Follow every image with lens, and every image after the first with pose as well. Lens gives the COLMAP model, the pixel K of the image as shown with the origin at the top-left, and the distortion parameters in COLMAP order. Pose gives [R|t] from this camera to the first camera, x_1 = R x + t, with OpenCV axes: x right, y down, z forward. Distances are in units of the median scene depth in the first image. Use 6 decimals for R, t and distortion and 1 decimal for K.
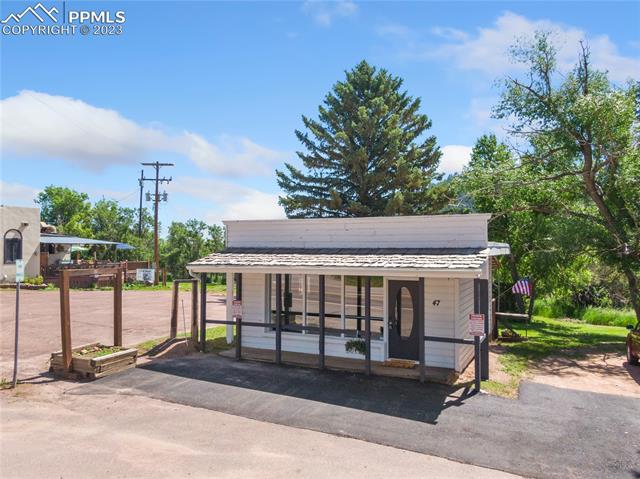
lens RADIAL K [[435.7, 0, 271.5], [0, 435.7, 236.7], [0, 0, 1]] dist [0.043688, -0.051424]
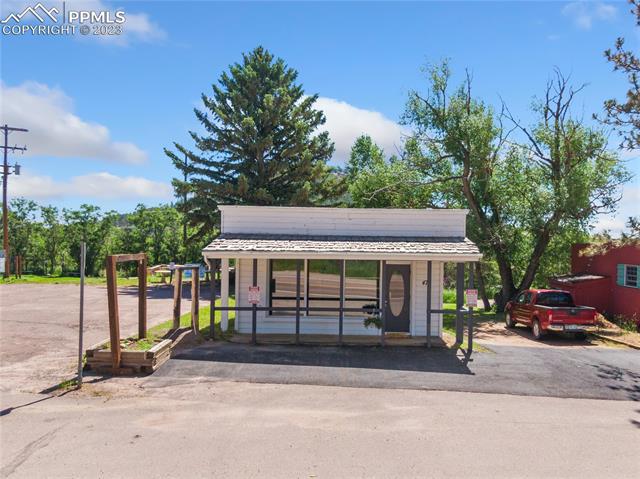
lens RADIAL K [[450.3, 0, 320.0], [0, 450.3, 239.5], [0, 0, 1]] dist [0.046056, -0.063511]
pose [[0.916110, 0.012838, 0.400721, -0.382178], [-0.026118, 0.999275, 0.027696, 0.006708], [-0.400075, -0.035839, 0.915782, -0.008062]]
